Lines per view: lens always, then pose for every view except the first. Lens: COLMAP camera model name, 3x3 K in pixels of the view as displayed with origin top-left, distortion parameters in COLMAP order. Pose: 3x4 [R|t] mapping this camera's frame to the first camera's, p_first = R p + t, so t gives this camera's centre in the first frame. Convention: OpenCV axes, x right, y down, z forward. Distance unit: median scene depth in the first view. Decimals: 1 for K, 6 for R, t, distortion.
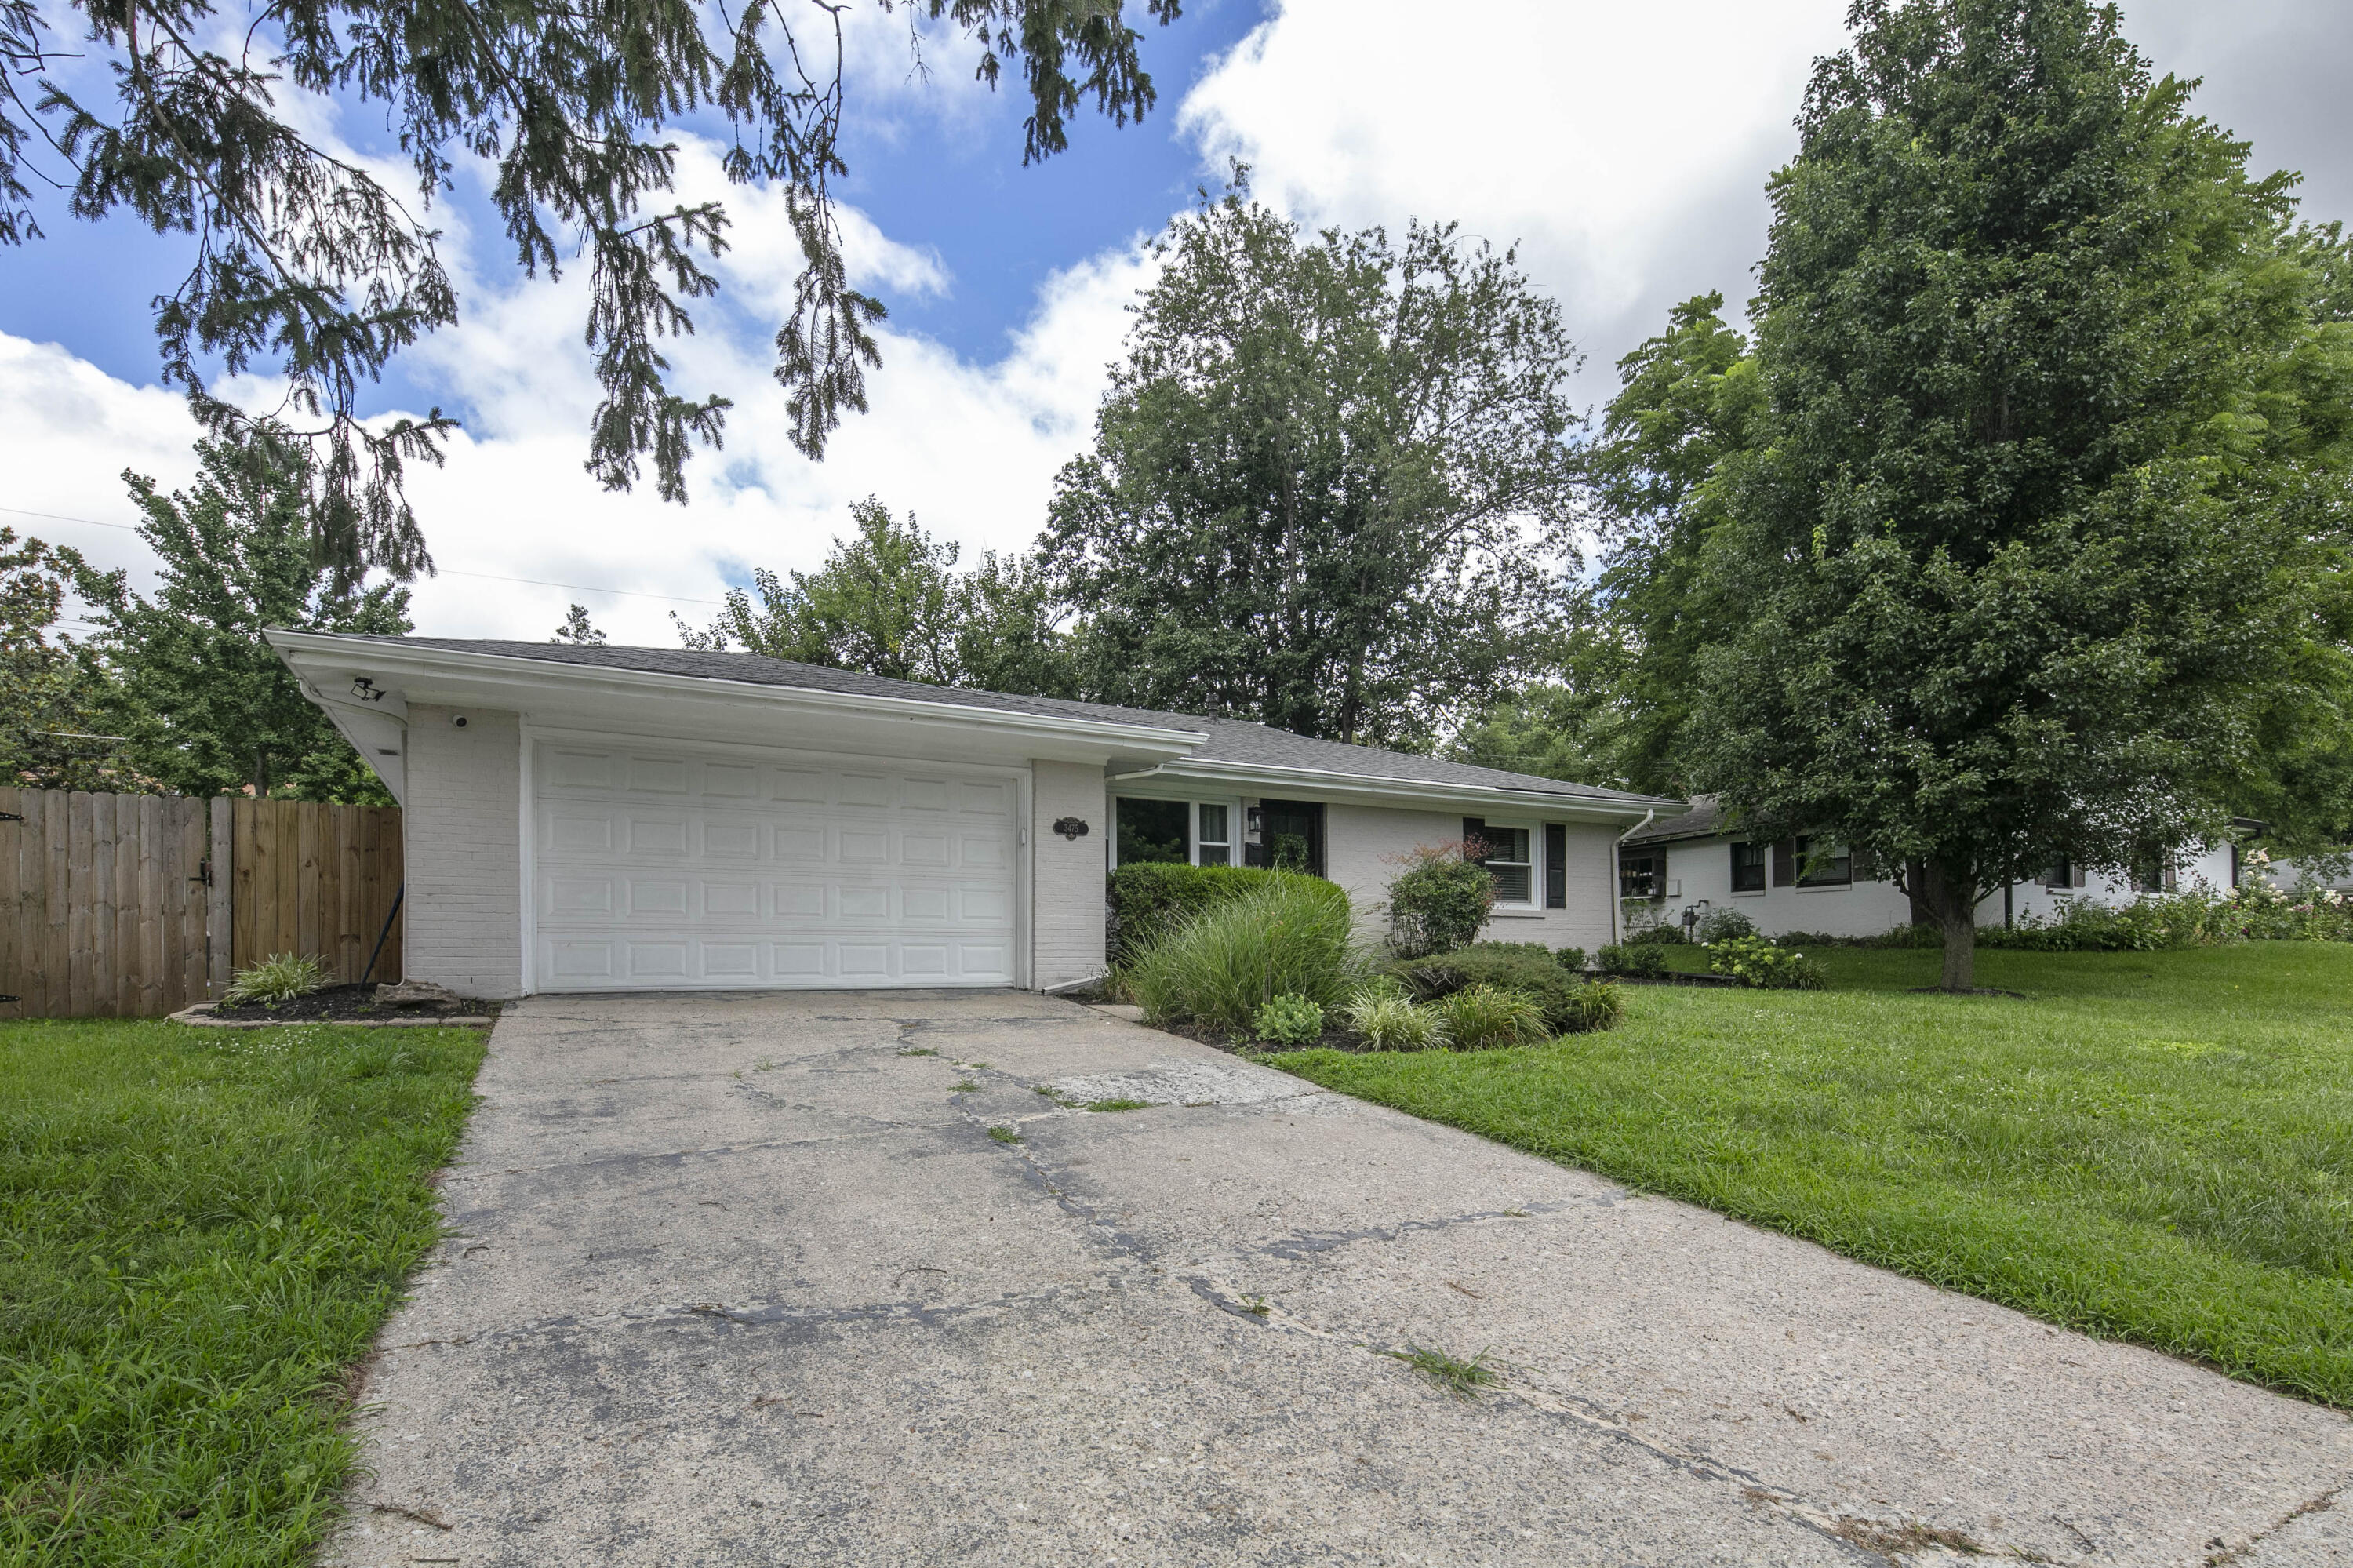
lens RADIAL K [[1147.8, 0, 1177.1], [0, 1147.8, 933.2], [0, 0, 1]] dist [0.006526, -0.003672]
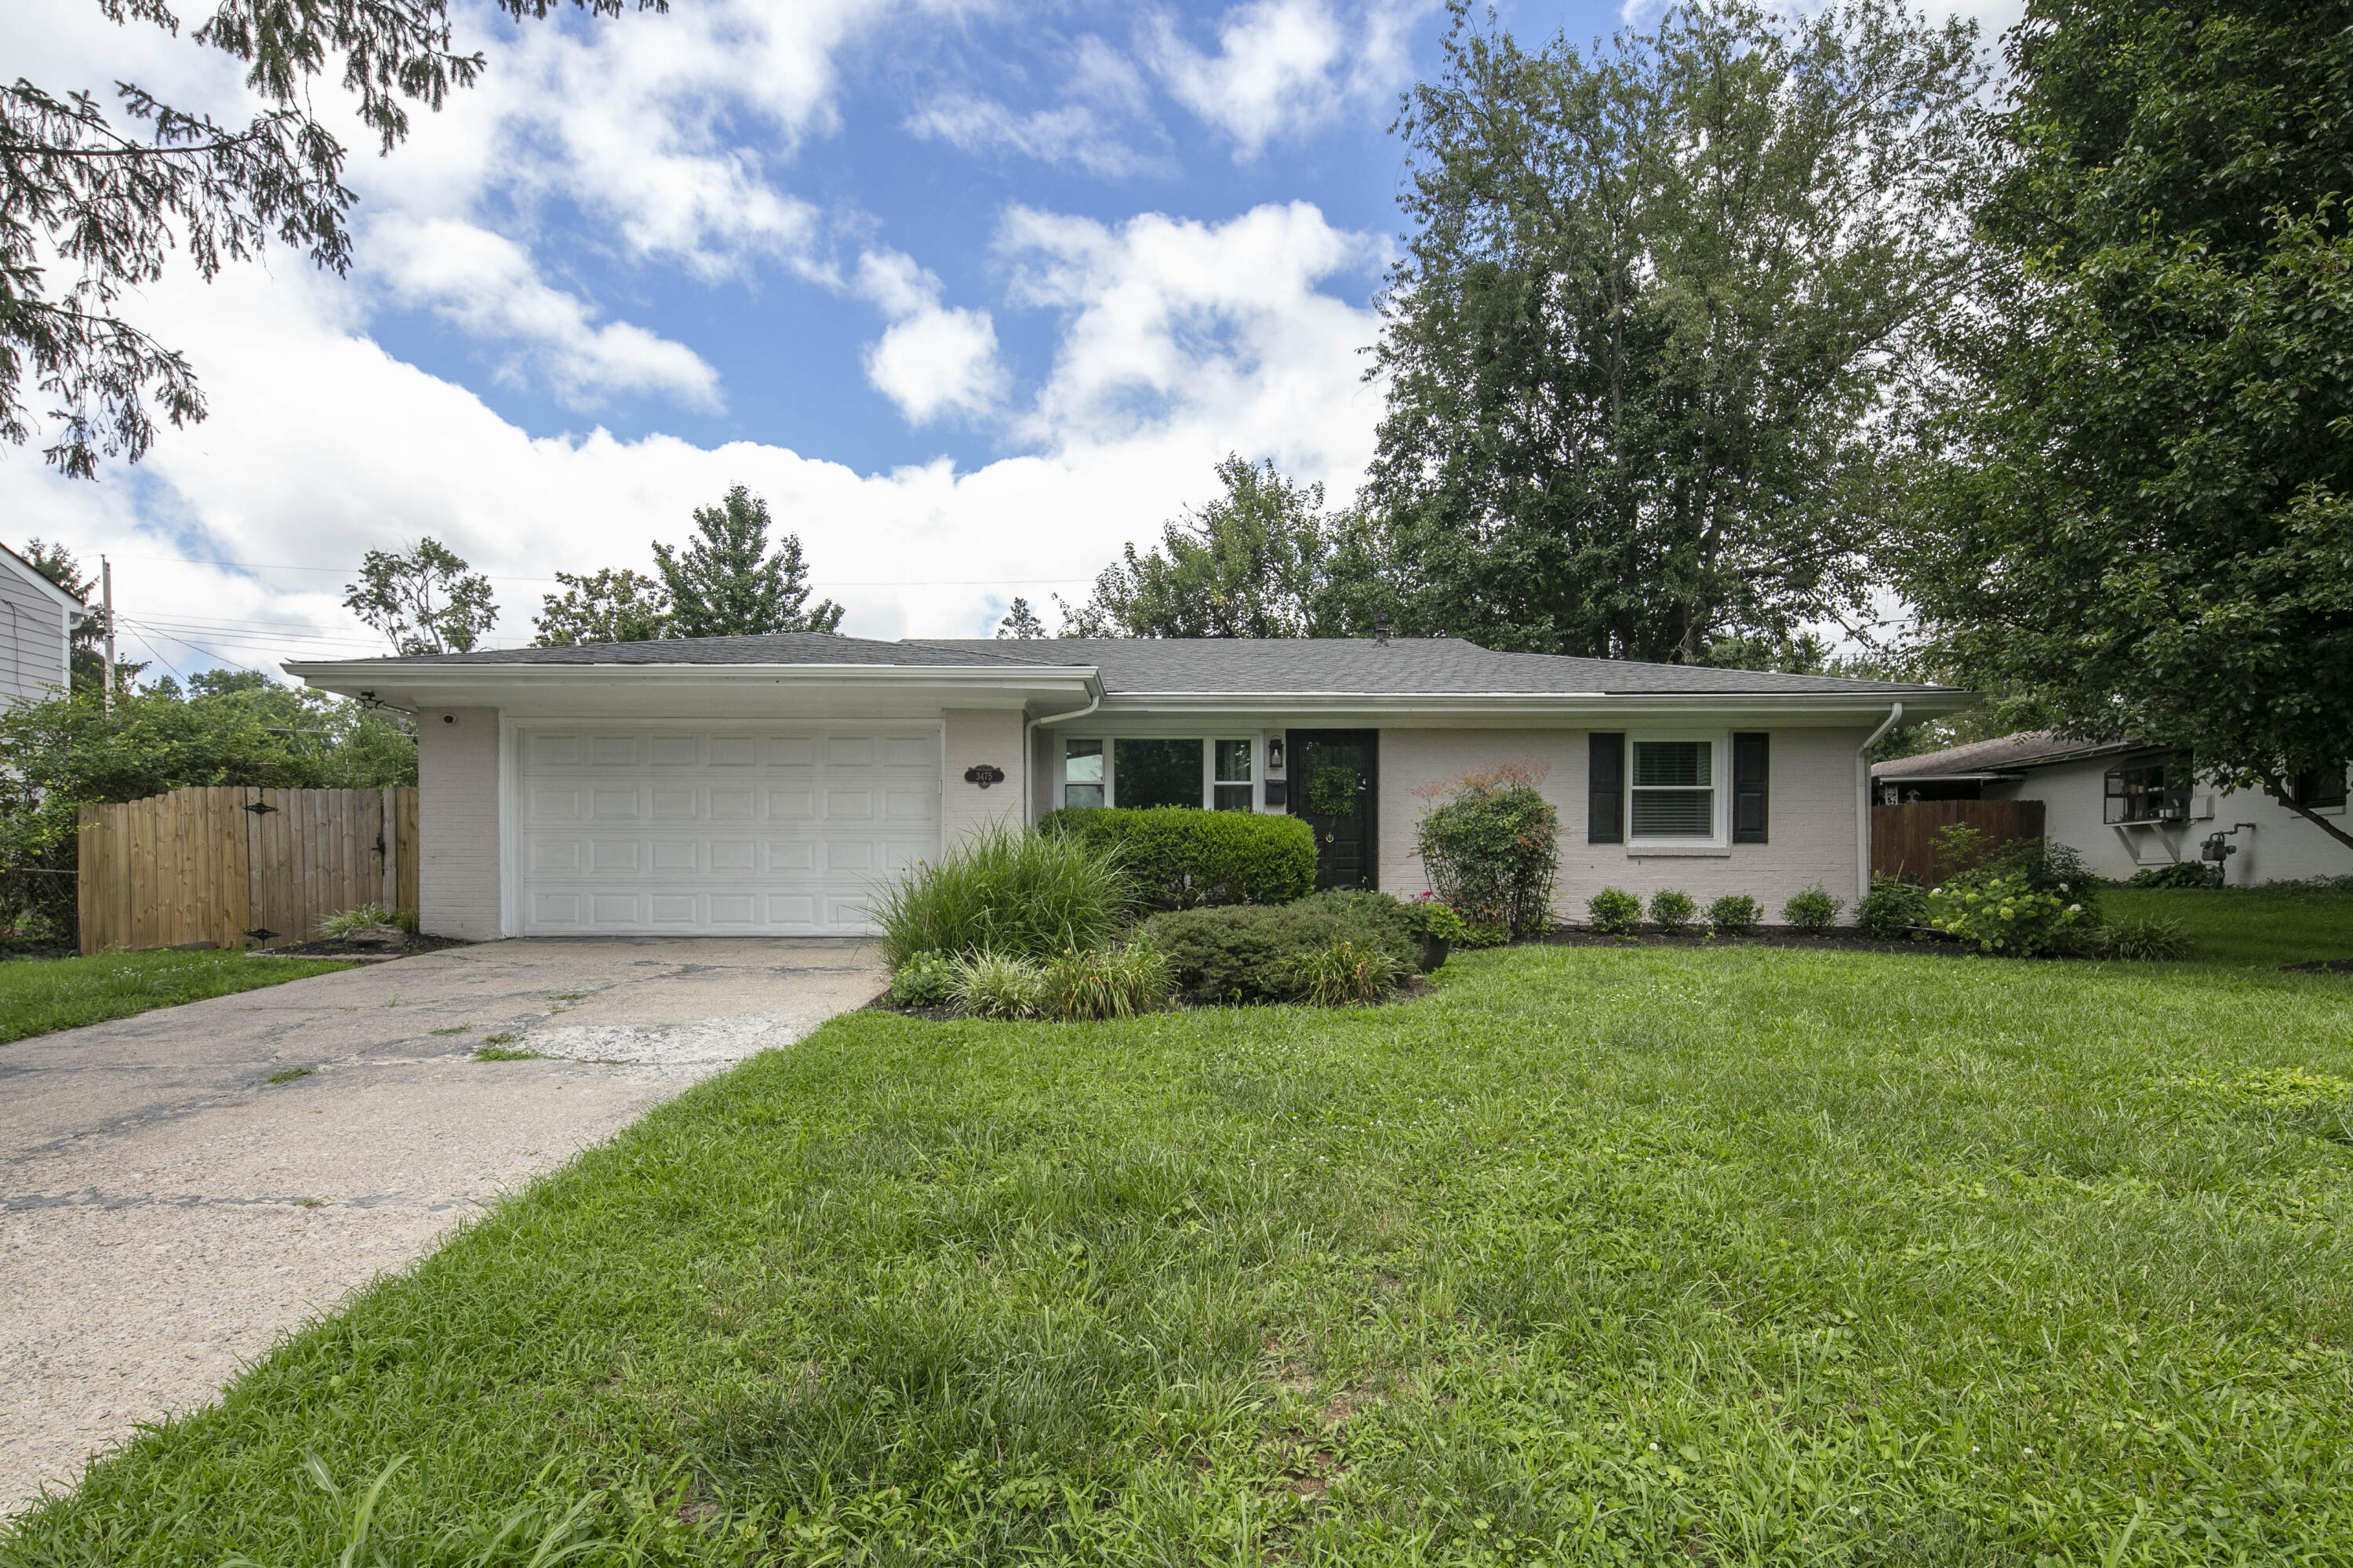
lens RADIAL K [[1147.8, 0, 1189.3], [0, 1147.8, 889.4], [0, 0, 1]] dist [0.006526, -0.003672]
pose [[0.874723, -0.004181, -0.484605, 0.373539], [0.008580, 0.999940, 0.006860, 0.000134], [0.484547, -0.010158, 0.874706, 0.155355]]
